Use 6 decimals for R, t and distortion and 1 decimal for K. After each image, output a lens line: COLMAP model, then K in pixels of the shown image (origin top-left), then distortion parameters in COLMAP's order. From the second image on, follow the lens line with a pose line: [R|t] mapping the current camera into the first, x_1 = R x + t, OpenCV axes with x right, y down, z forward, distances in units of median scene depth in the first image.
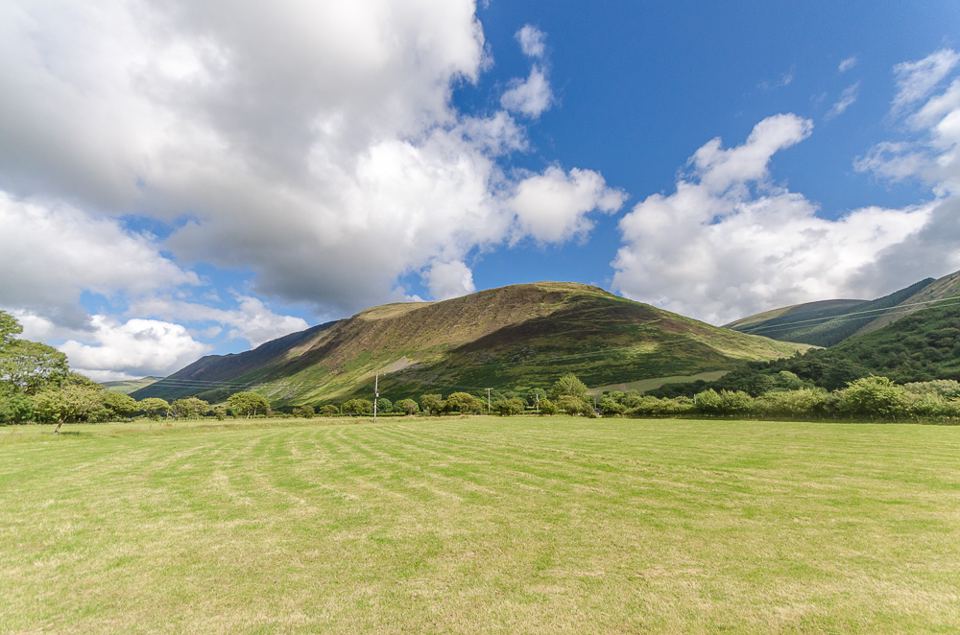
lens RADIAL K [[419.1, 0, 480.0], [0, 419.1, 320.8], [0, 0, 1]] dist [0.002779, 0.000320]
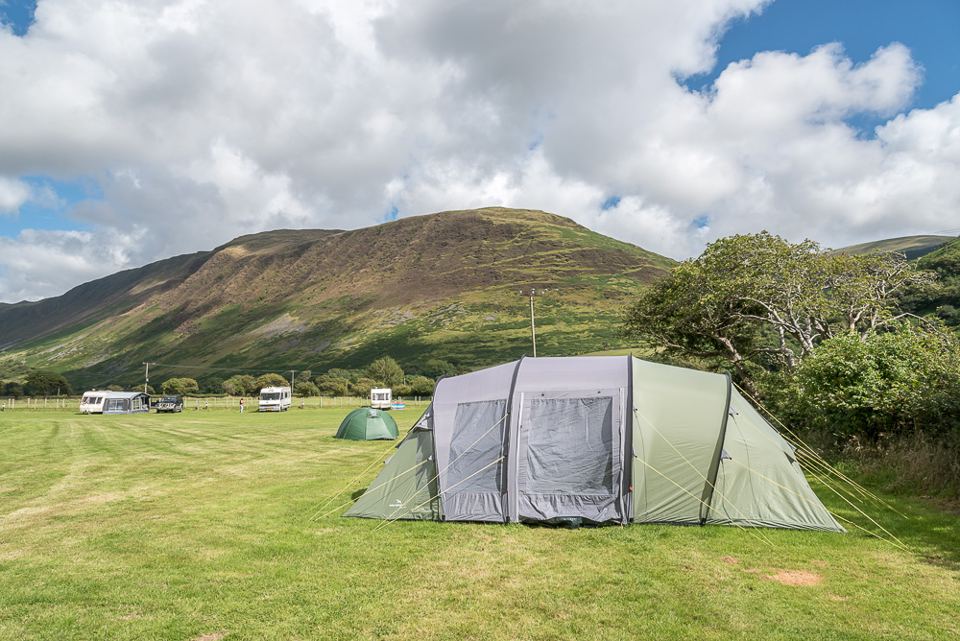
lens RADIAL K [[669.6, 0, 478.8], [0, 669.6, 321.3], [0, 0, 1]] dist [0.002845, -0.001837]
pose [[0.998101, 0.011416, 0.060526, 0.085413], [-0.017776, 0.994249, 0.105605, -0.030686], [-0.058973, -0.106480, 0.992564, -0.142613]]
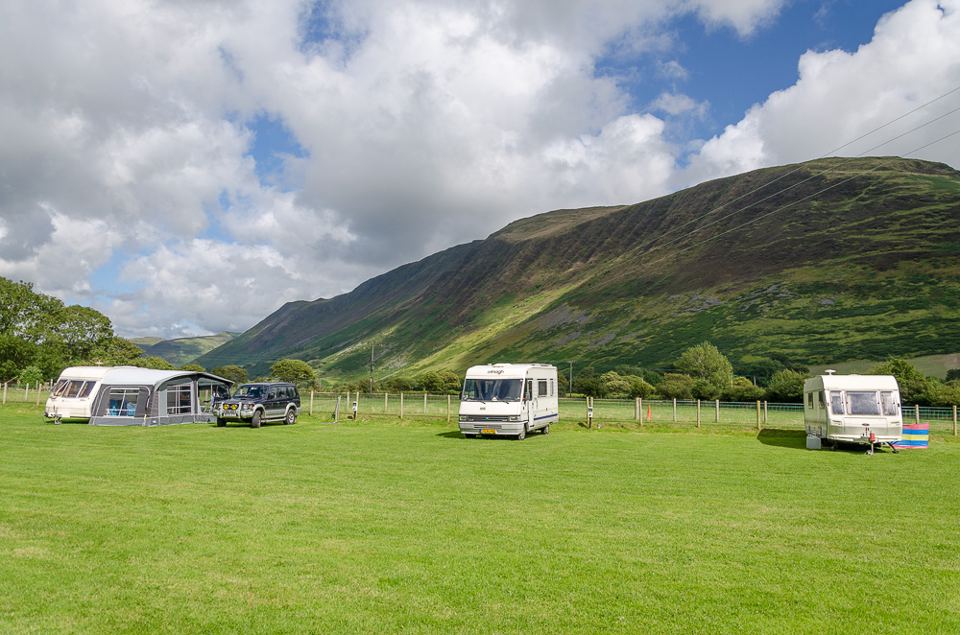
lens RADIAL K [[749.4, 0, 476.1], [0, 749.4, 314.2], [0, 0, 1]] dist [0.008892, -0.002865]
pose [[0.943394, -0.001921, -0.331669, 0.068689], [0.036918, 0.994378, 0.099249, -0.012330], [0.329613, -0.105875, 0.938161, -0.061569]]
